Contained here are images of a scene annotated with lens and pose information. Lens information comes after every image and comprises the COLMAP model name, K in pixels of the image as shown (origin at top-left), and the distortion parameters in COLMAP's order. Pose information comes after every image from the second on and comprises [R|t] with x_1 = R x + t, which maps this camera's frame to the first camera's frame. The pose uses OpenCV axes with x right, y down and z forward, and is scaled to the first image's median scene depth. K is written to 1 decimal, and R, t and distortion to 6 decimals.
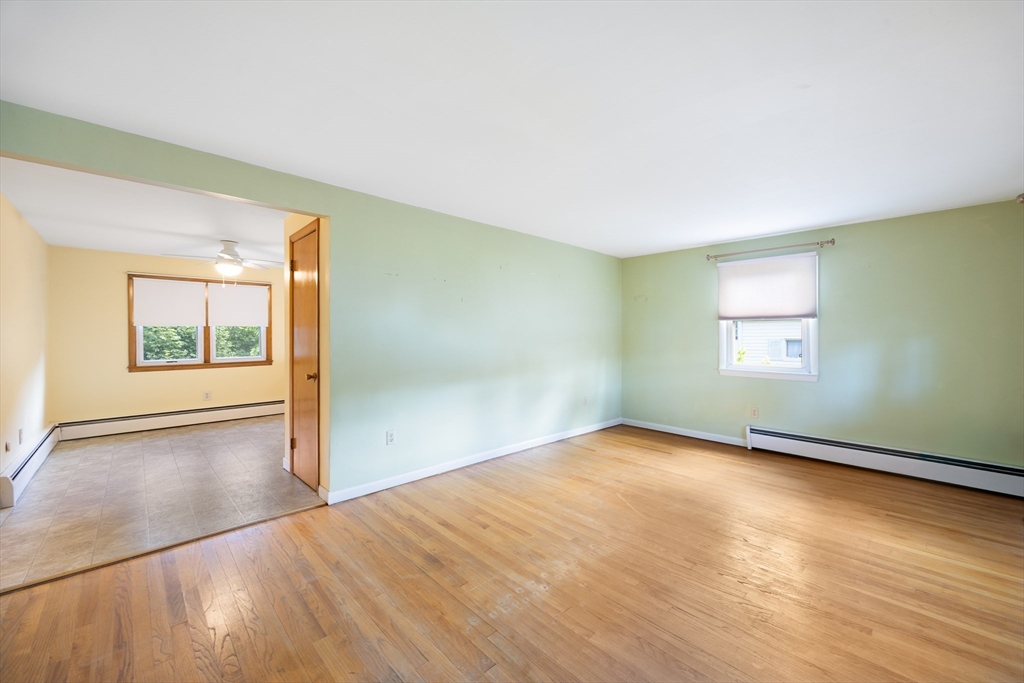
lens RADIAL K [[397.7, 0, 512.0], [0, 397.7, 341.5], [0, 0, 1]] dist [-0.002587, -0.000159]
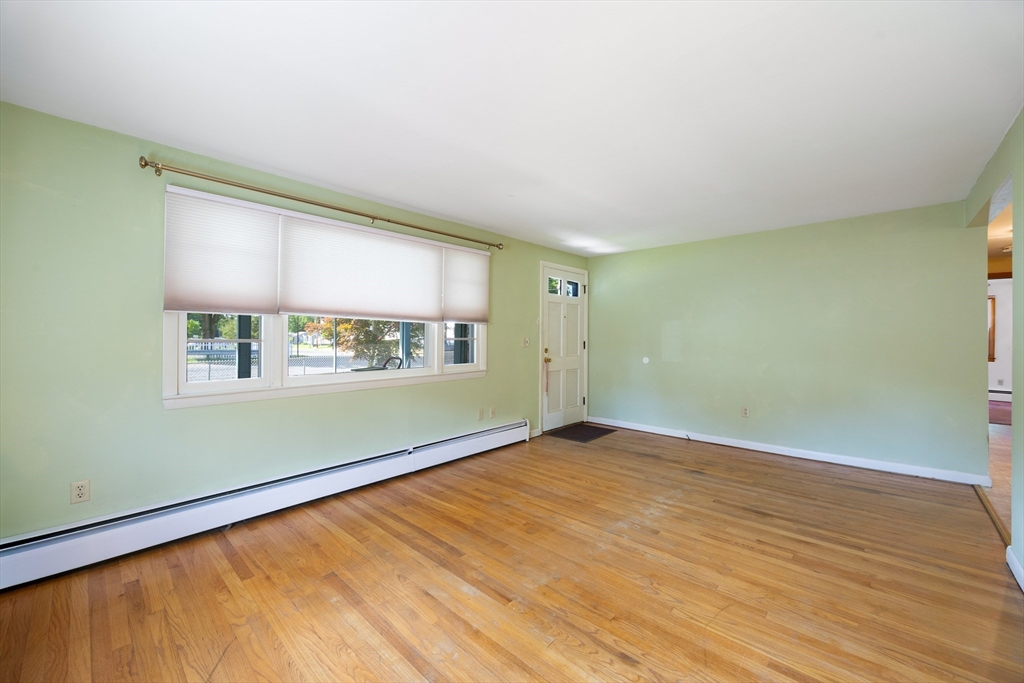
lens RADIAL K [[397.7, 0, 512.0], [0, 397.7, 341.5], [0, 0, 1]] dist [-0.002587, -0.000159]
pose [[-0.997740, -0.002183, -0.067155, 0.562424], [-0.004573, 0.999361, 0.035455, -0.016278], [0.067035, 0.035682, -0.997112, 1.869016]]
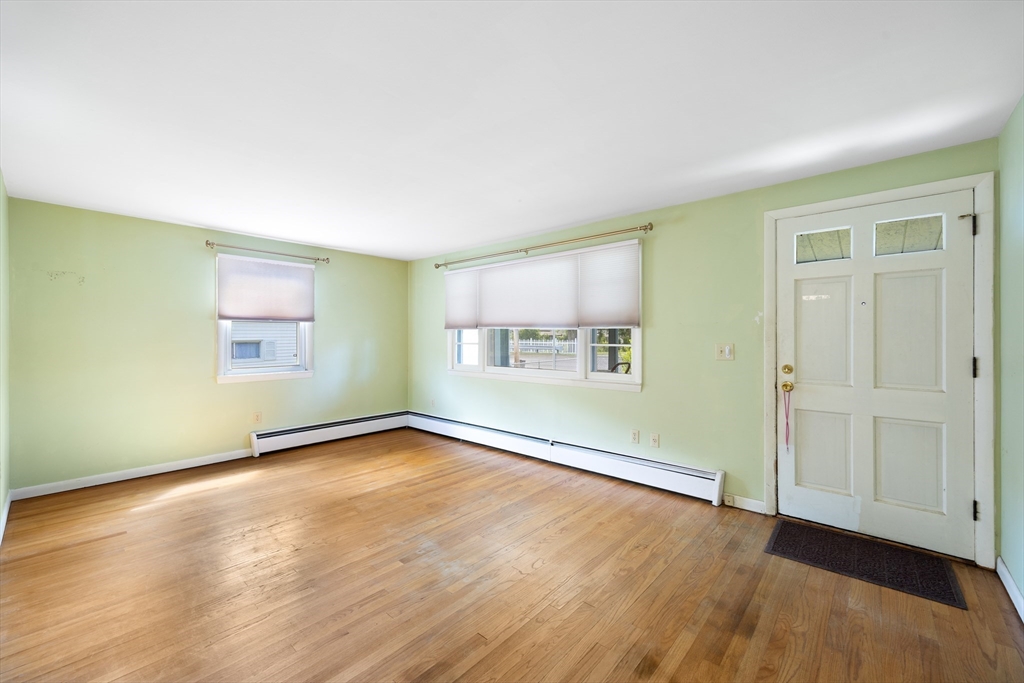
lens RADIAL K [[418.7, 0, 519.8], [0, 418.7, 337.8], [0, 0, 1]] dist [-0.000820, 0.000025]
pose [[-0.091167, -0.000632, 0.995835, -0.777876], [0.020163, 0.999794, 0.002480, -0.006153], [-0.995631, 0.020305, -0.091136, 0.776461]]
